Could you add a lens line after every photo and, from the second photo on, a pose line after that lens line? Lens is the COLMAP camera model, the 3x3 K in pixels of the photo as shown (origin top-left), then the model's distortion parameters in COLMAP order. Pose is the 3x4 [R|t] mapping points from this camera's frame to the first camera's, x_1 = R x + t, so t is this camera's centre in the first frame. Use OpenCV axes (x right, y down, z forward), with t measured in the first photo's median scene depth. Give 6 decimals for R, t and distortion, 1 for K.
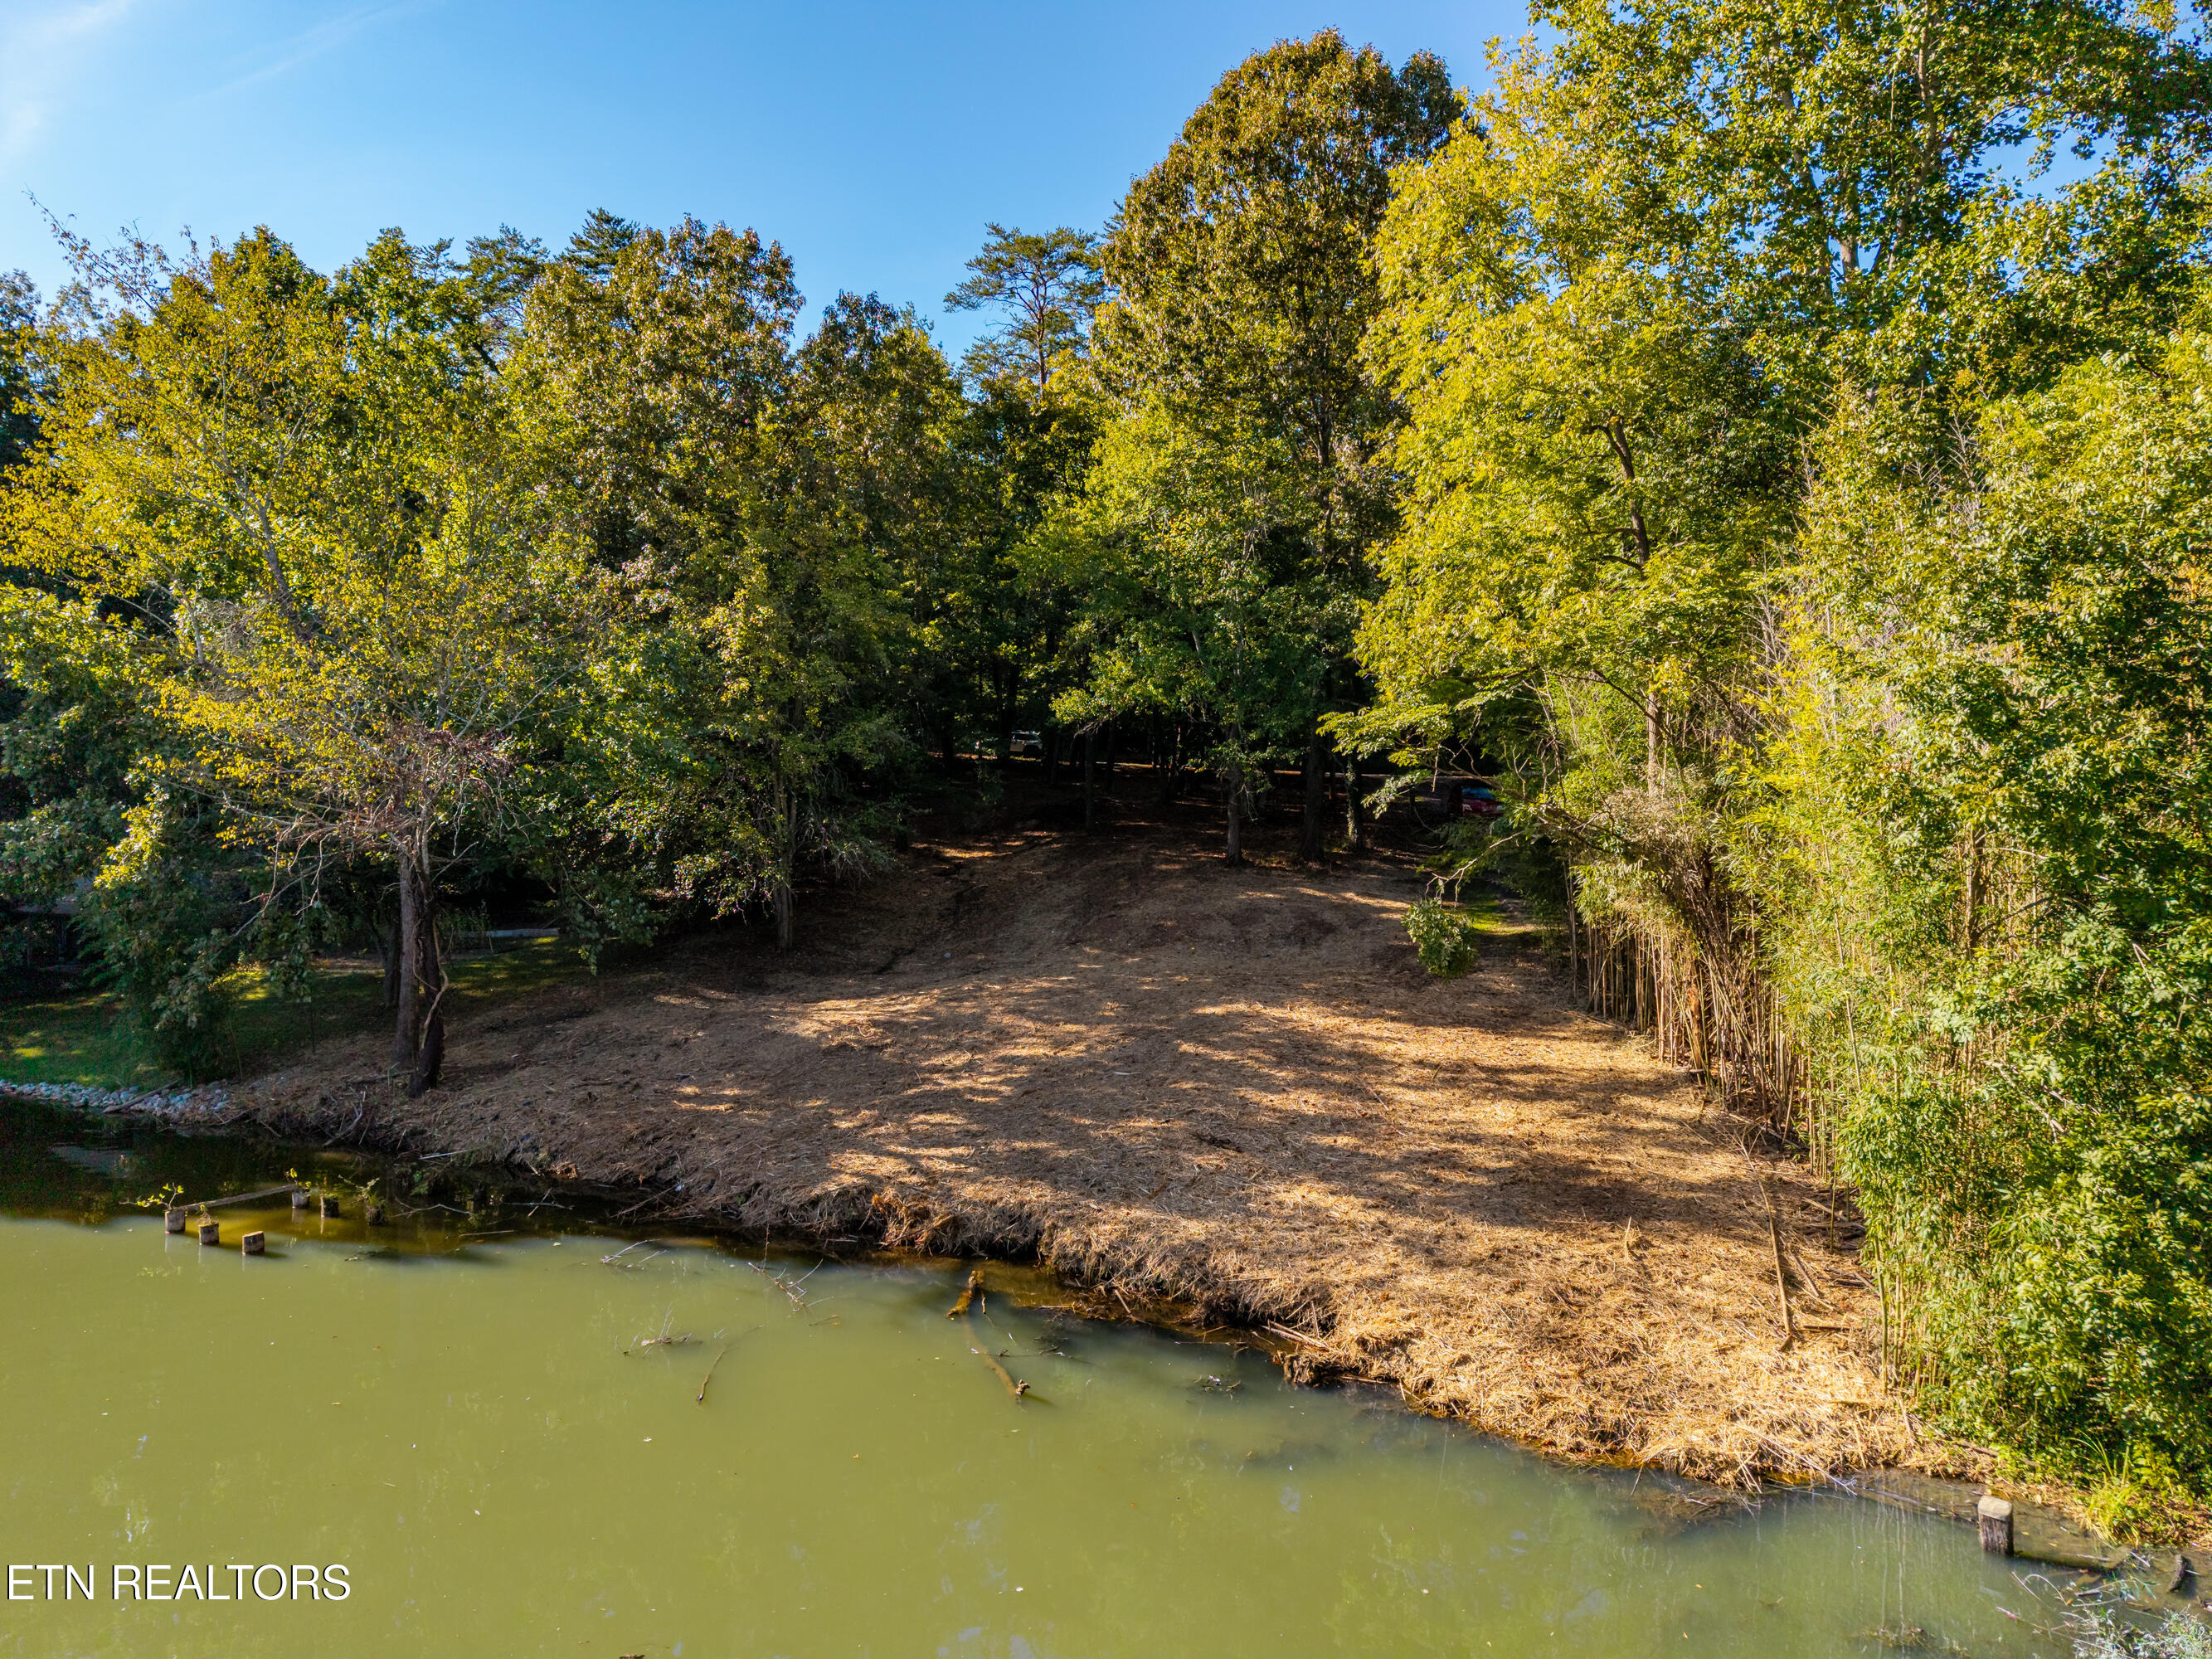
lens RADIAL K [[1467.7, 0, 1101.8], [0, 1467.7, 834.4], [0, 0, 1]] dist [0.028285, -0.010541]
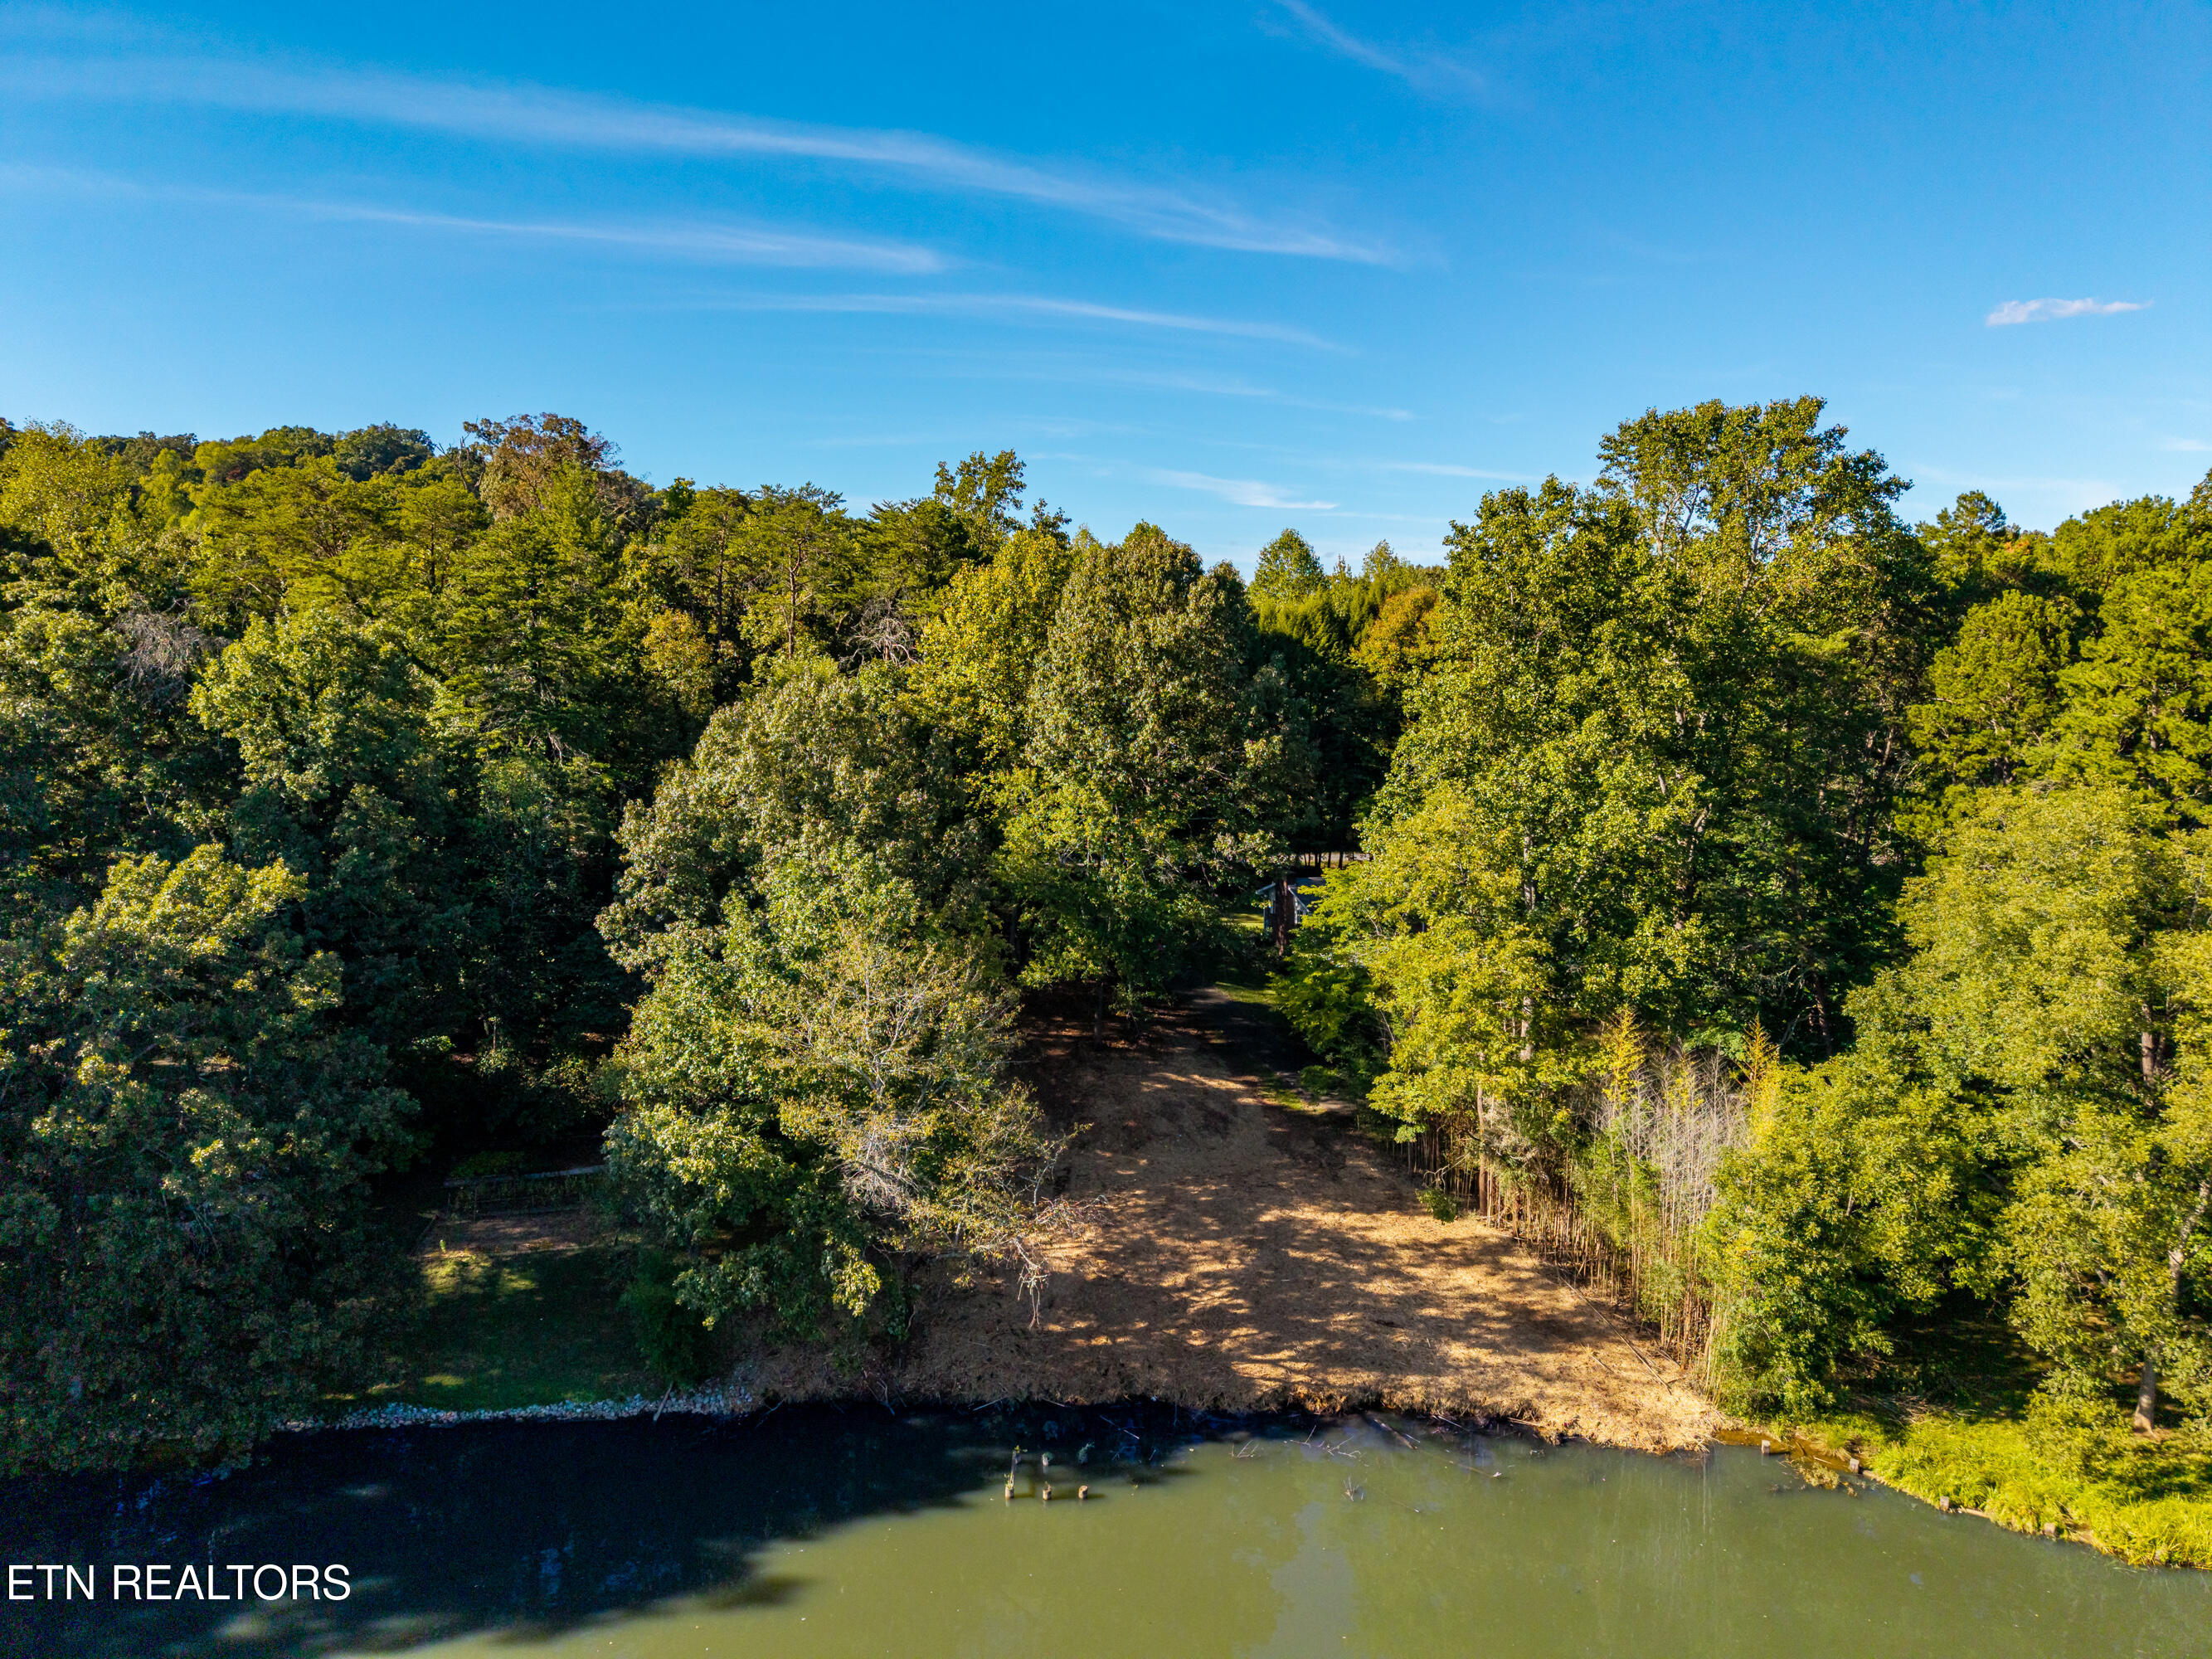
lens RADIAL K [[1467.7, 0, 1100.9], [0, 1467.7, 825.0], [0, 0, 1]] dist [0.028285, -0.010541]
pose [[0.851929, -0.058316, 0.520399, -1.400224], [-0.004734, 0.992882, 0.119011, -0.800394], [-0.523635, -0.103853, 0.845589, -0.588457]]
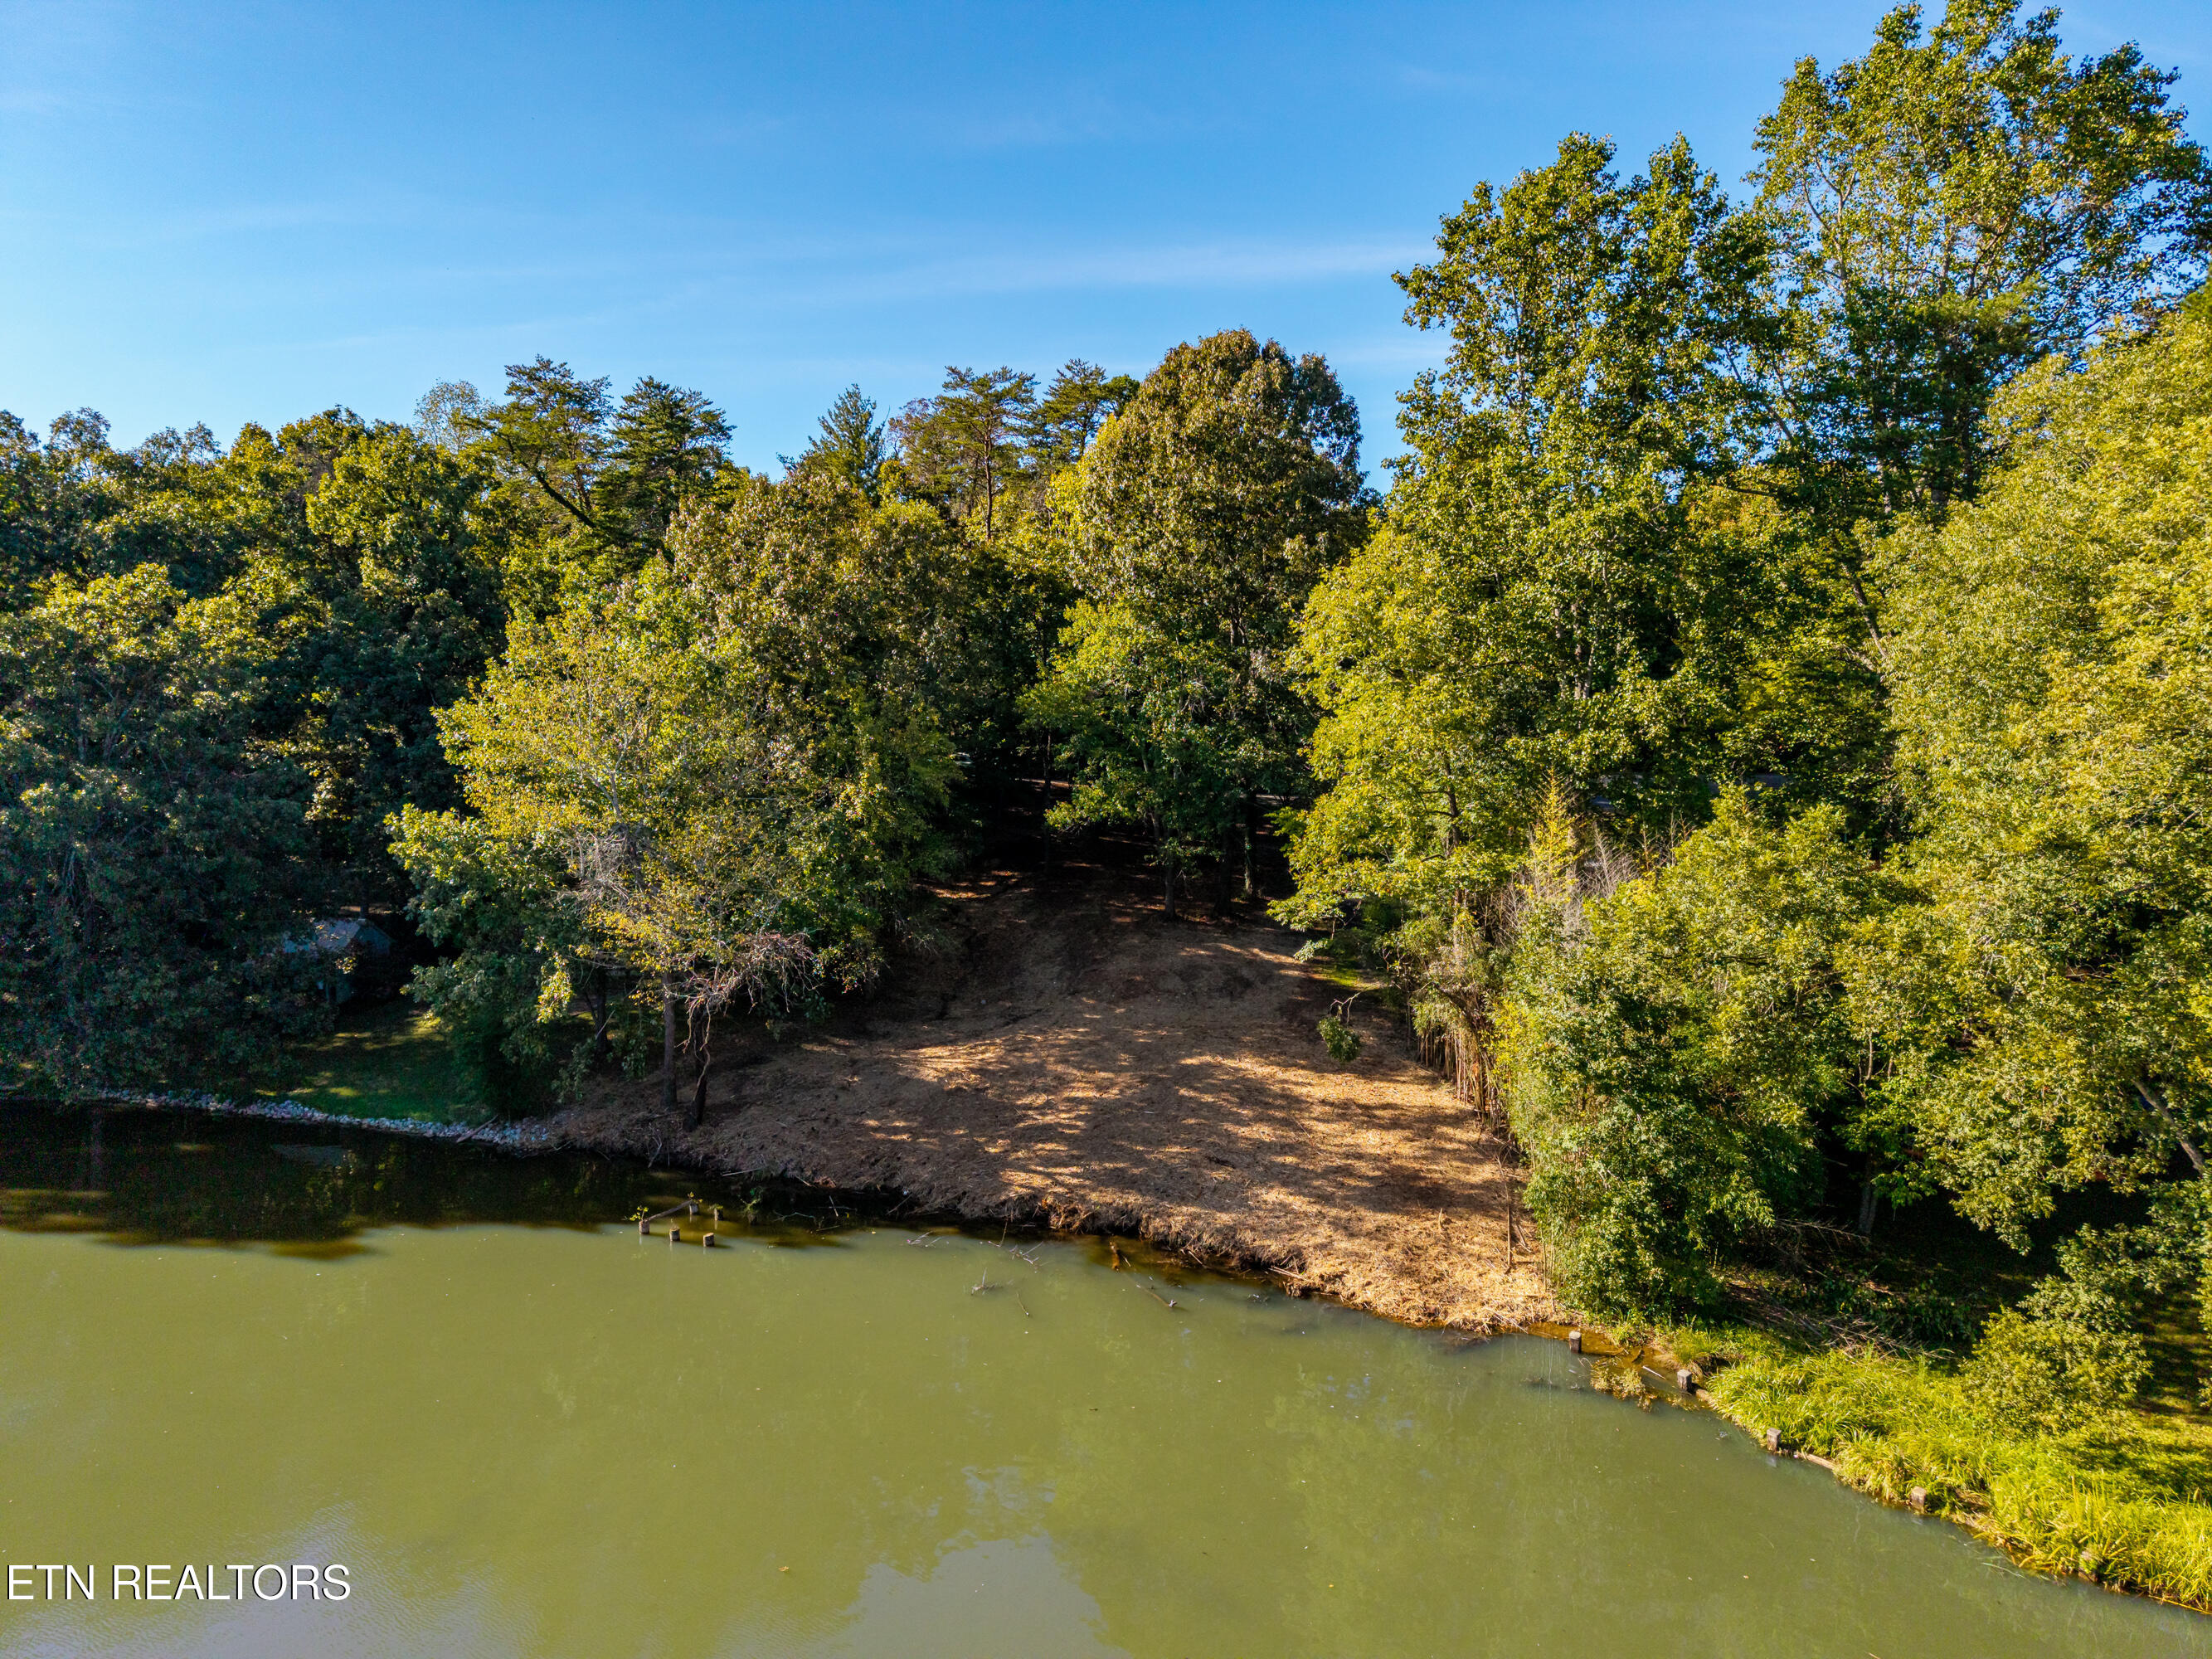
lens RADIAL K [[1467.7, 0, 1101.4], [0, 1467.7, 824.6], [0, 0, 1]] dist [0.028285, -0.010541]
pose [[0.993113, -0.004900, 0.117062, -0.270441], [-0.002545, 0.997987, 0.063365, -0.311284], [-0.117137, -0.063226, 0.991101, -0.729364]]
